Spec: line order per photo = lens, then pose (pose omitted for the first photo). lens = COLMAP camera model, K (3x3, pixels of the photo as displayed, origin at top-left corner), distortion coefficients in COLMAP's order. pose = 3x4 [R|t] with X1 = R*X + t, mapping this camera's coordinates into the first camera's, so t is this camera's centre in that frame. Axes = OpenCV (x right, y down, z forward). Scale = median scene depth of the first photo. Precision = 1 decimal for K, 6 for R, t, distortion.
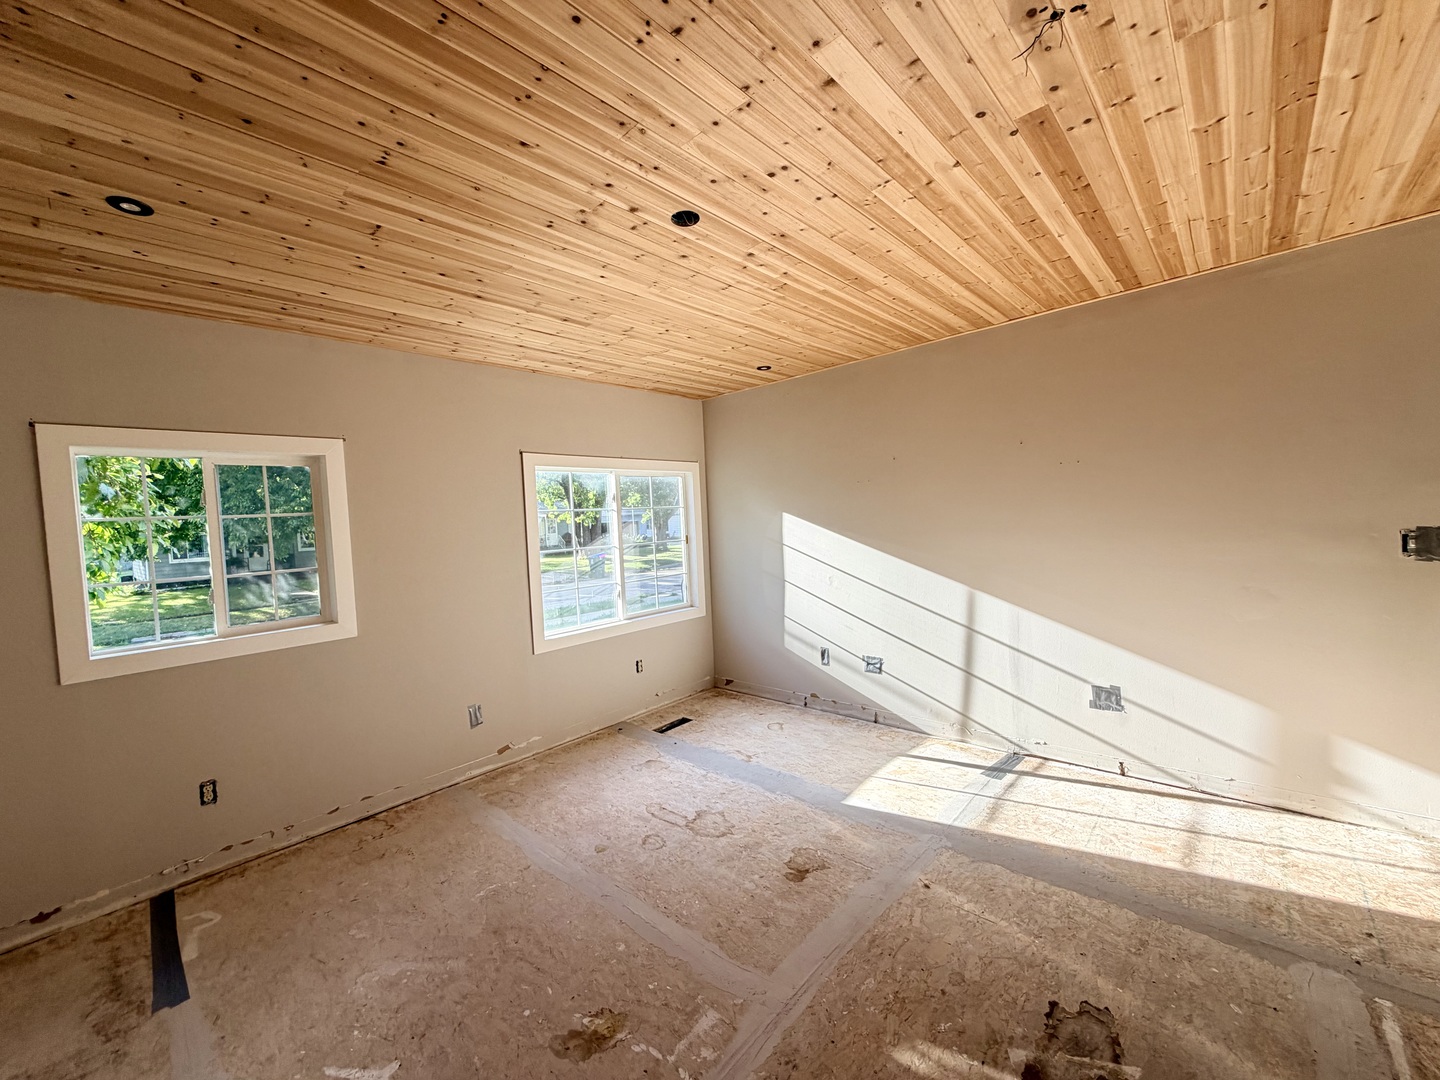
lens RADIAL K [[574.5, 0, 715.8], [0, 574.5, 537.4], [0, 0, 1]] dist [-0.003394, 0.000791]
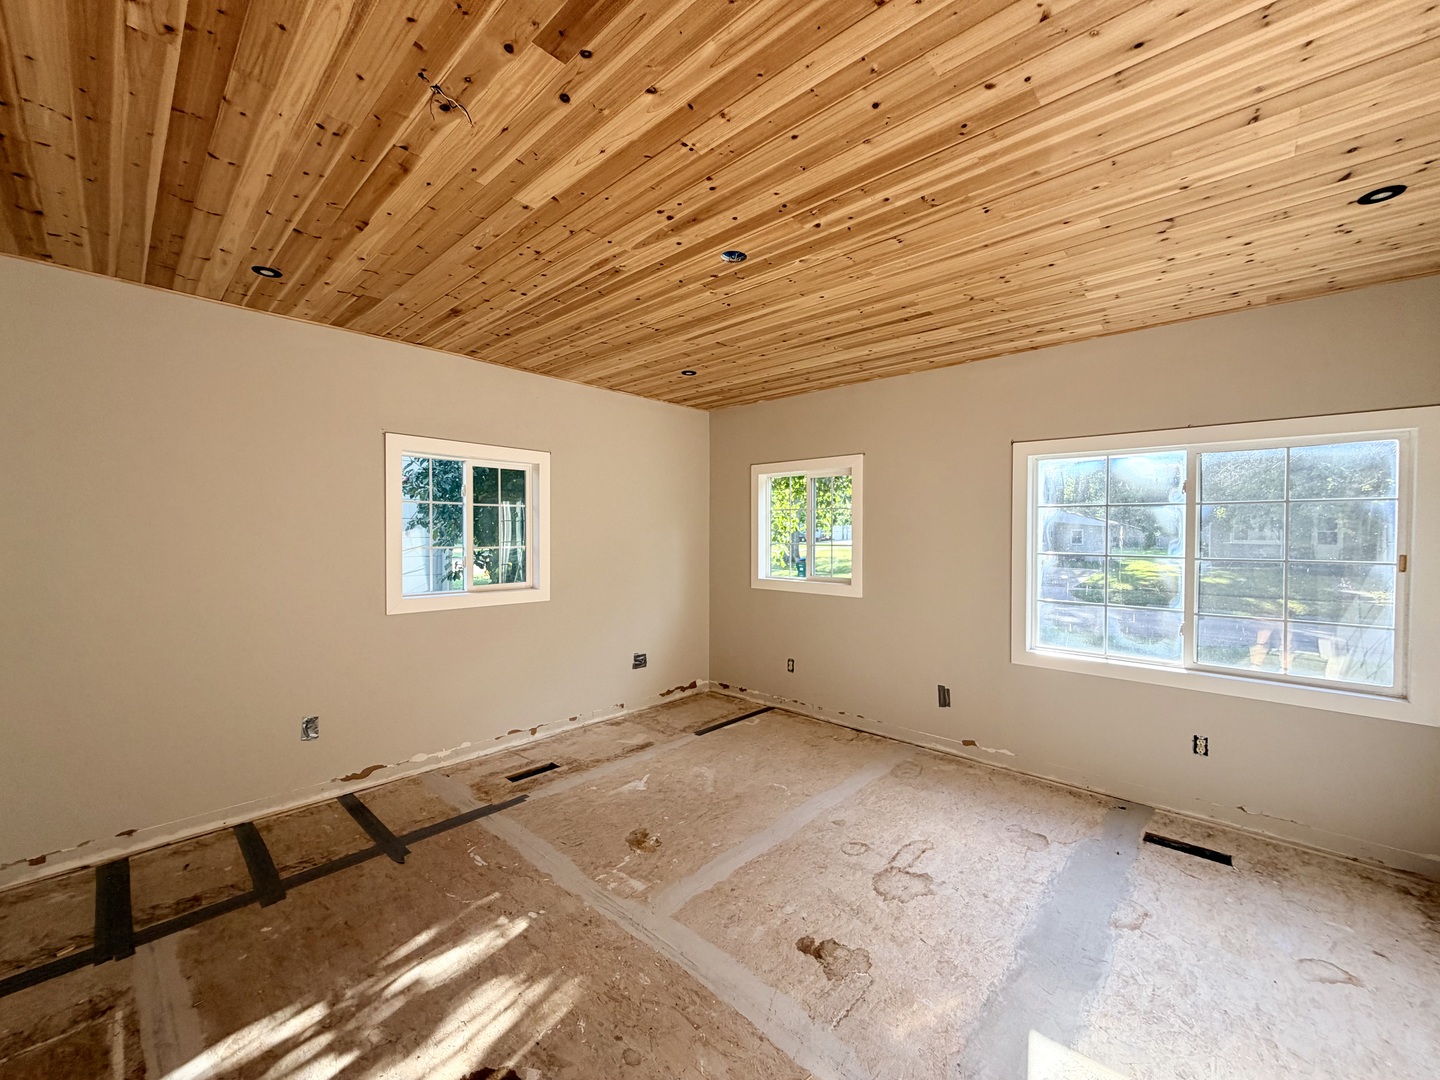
lens RADIAL K [[574.5, 0, 716.5], [0, 574.5, 537.6], [0, 0, 1]] dist [-0.003394, 0.000791]
pose [[-0.003799, 0.070965, -0.997472, 0.769253], [-0.033797, 0.996900, 0.071053, -0.059078], [0.999421, 0.033981, -0.001389, 0.683633]]
